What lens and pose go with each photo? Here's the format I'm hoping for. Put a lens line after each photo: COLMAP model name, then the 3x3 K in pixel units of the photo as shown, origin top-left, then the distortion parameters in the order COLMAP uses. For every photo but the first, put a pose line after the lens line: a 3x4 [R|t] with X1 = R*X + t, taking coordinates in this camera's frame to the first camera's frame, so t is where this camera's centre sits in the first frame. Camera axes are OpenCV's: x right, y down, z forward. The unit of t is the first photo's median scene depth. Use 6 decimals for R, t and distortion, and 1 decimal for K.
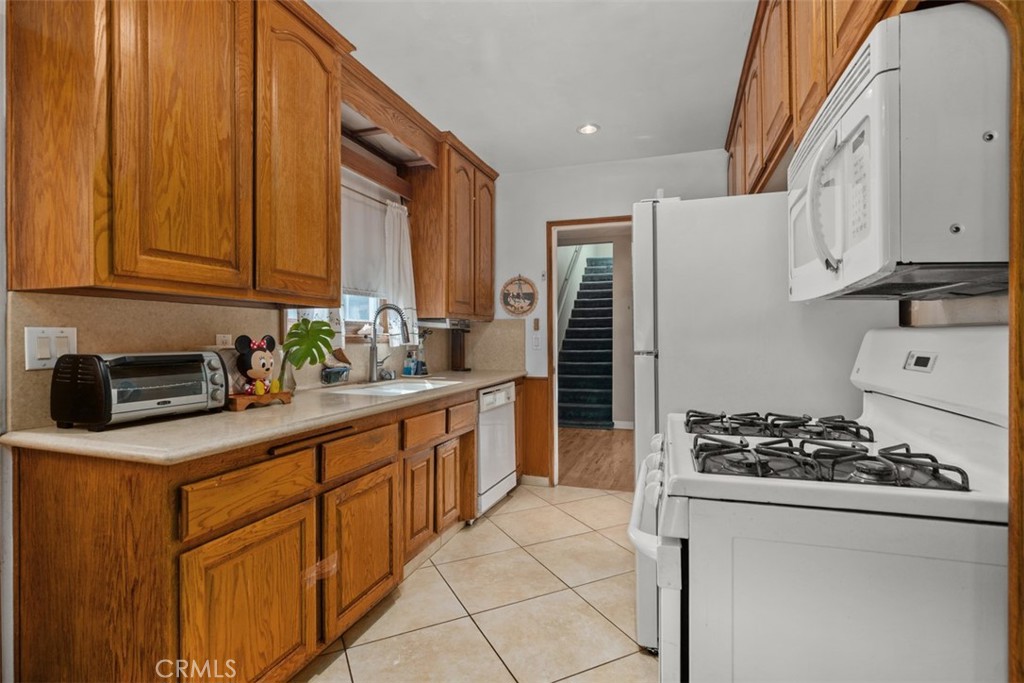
lens RADIAL K [[478.4, 0, 501.6], [0, 478.4, 334.5], [0, 0, 1]] dist [-0.002339, 0.000175]
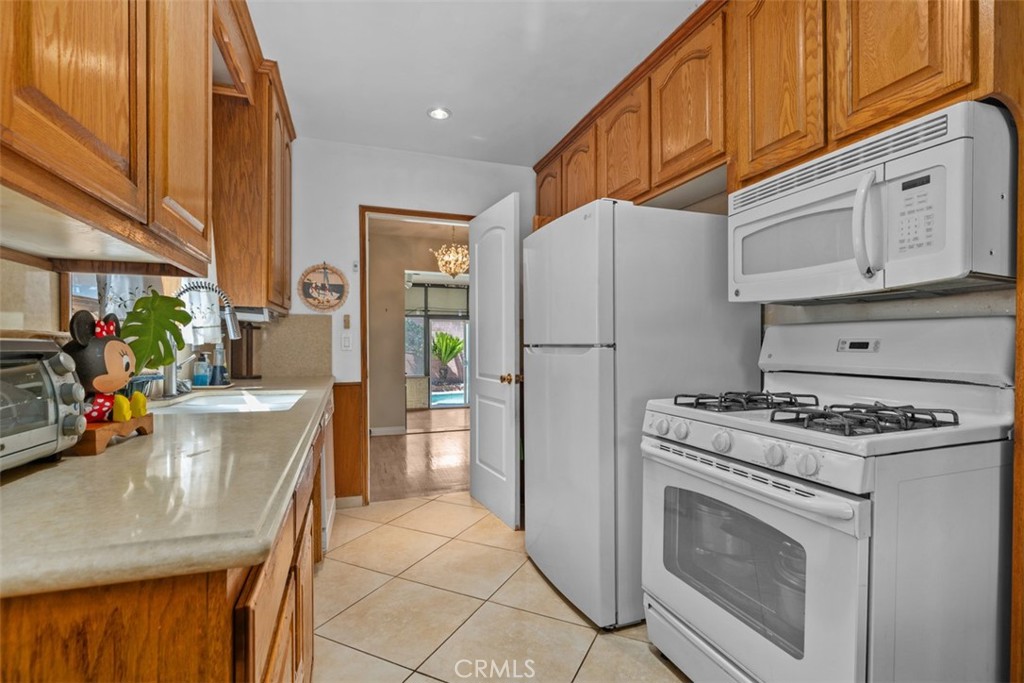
lens RADIAL K [[478.4, 0, 506.3], [0, 478.4, 344.3], [0, 0, 1]] dist [-0.002339, 0.000175]
pose [[0.789595, 0.005026, 0.613608, -0.279086], [-0.007980, 0.999966, 0.002078, 0.019136], [-0.613577, -0.006538, 0.789608, 0.168922]]
